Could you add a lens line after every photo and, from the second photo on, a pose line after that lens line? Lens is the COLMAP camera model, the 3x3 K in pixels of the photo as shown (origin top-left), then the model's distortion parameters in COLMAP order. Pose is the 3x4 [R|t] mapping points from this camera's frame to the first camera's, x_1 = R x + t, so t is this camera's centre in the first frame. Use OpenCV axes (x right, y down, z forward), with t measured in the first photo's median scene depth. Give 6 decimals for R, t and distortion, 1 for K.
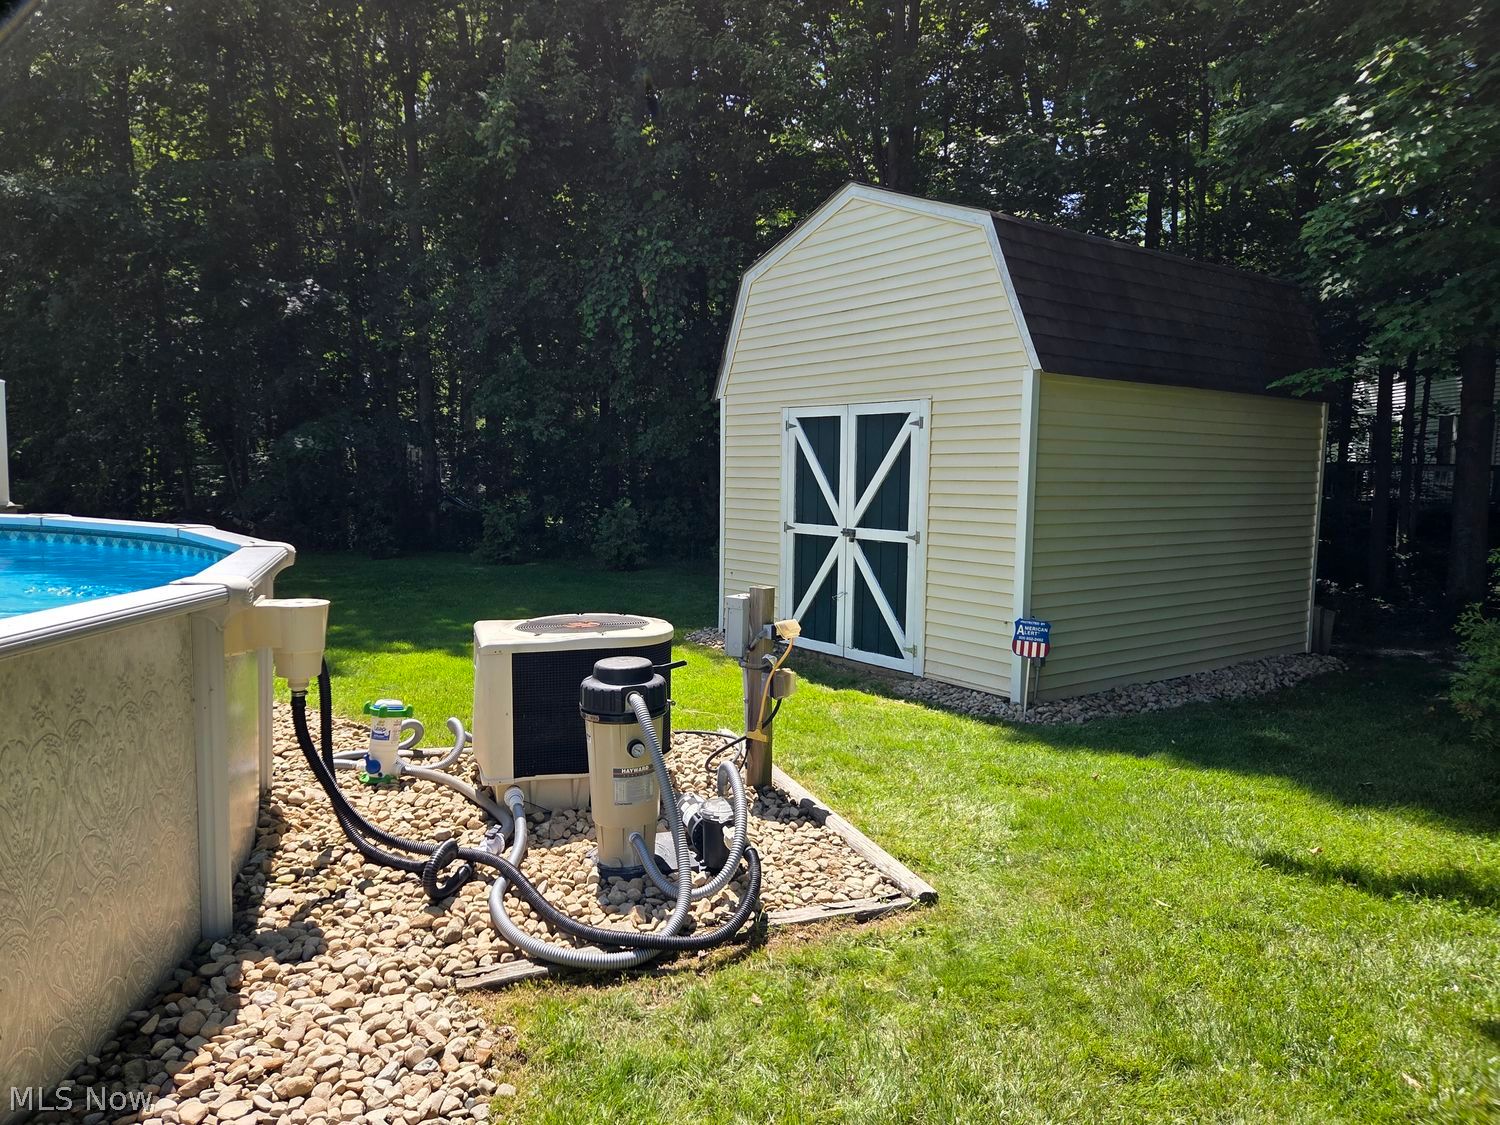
lens RADIAL K [[1015.7, 0, 750.0], [0, 1015.7, 562.5], [0, 0, 1]] dist [0.056780, 0.002949]
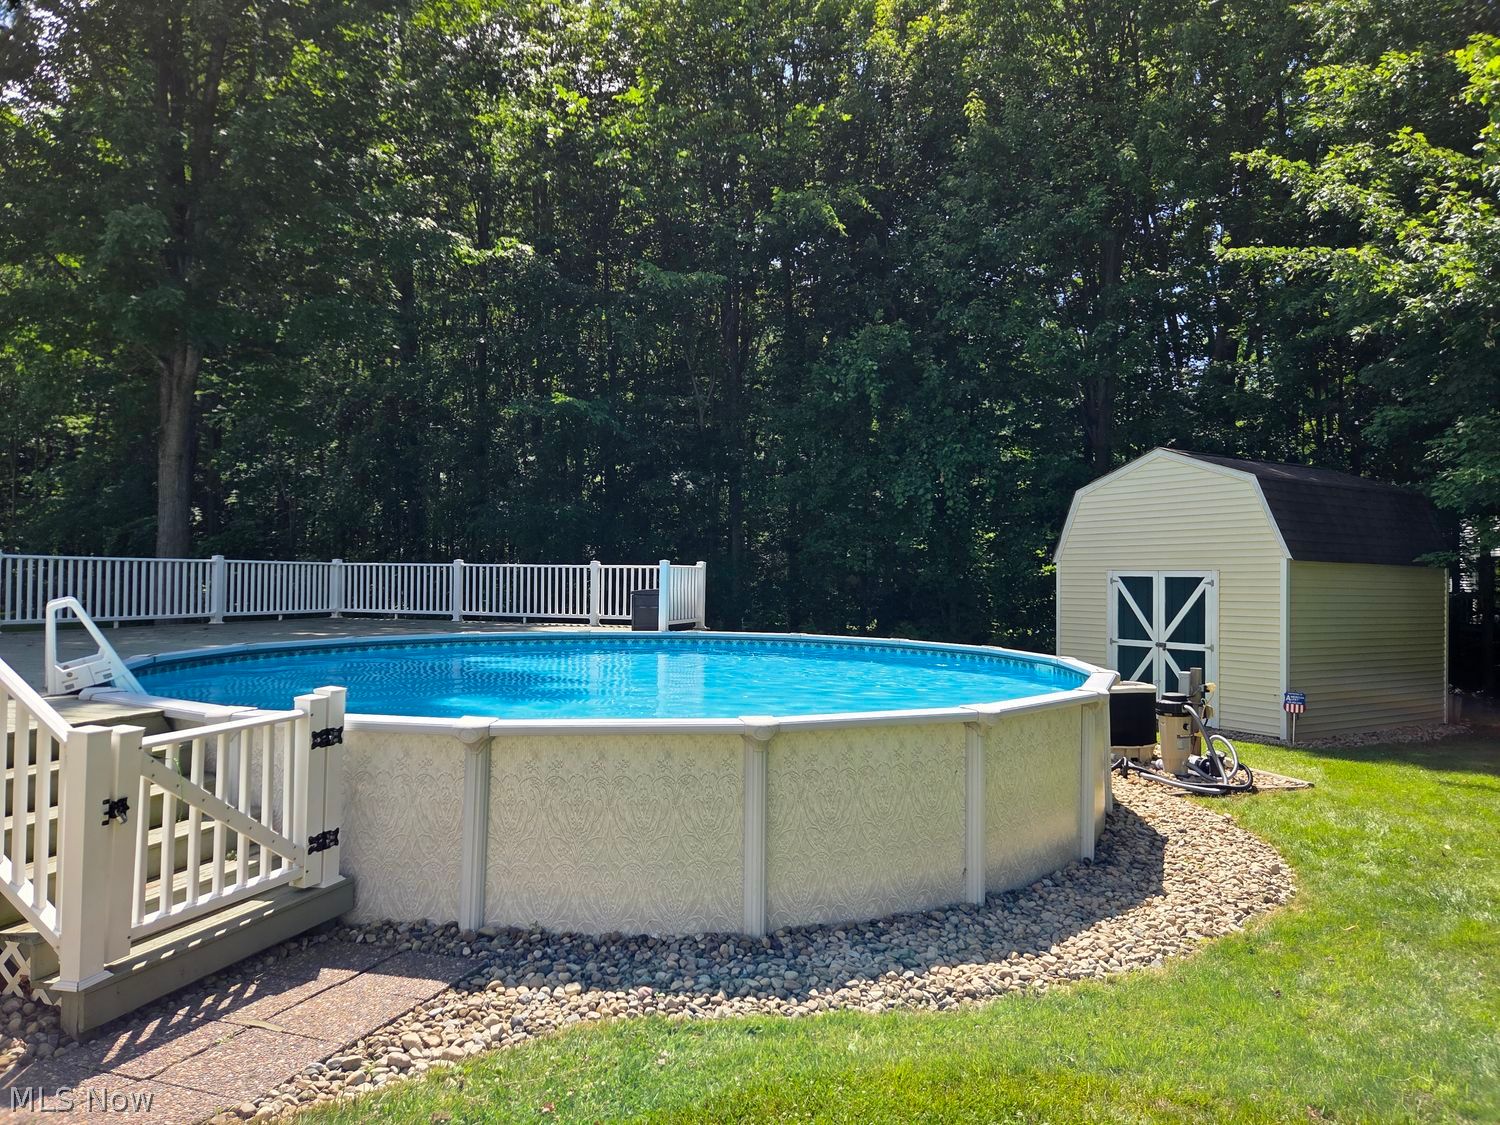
lens RADIAL K [[987.5, 0, 750.0], [0, 987.5, 562.5], [0, 0, 1]] dist [0.003939, -0.000410]
pose [[0.995078, -0.001538, -0.099078, -0.446308], [-0.009672, 0.993597, -0.112566, 0.027824], [0.098617, 0.112971, 0.988692, -0.759170]]
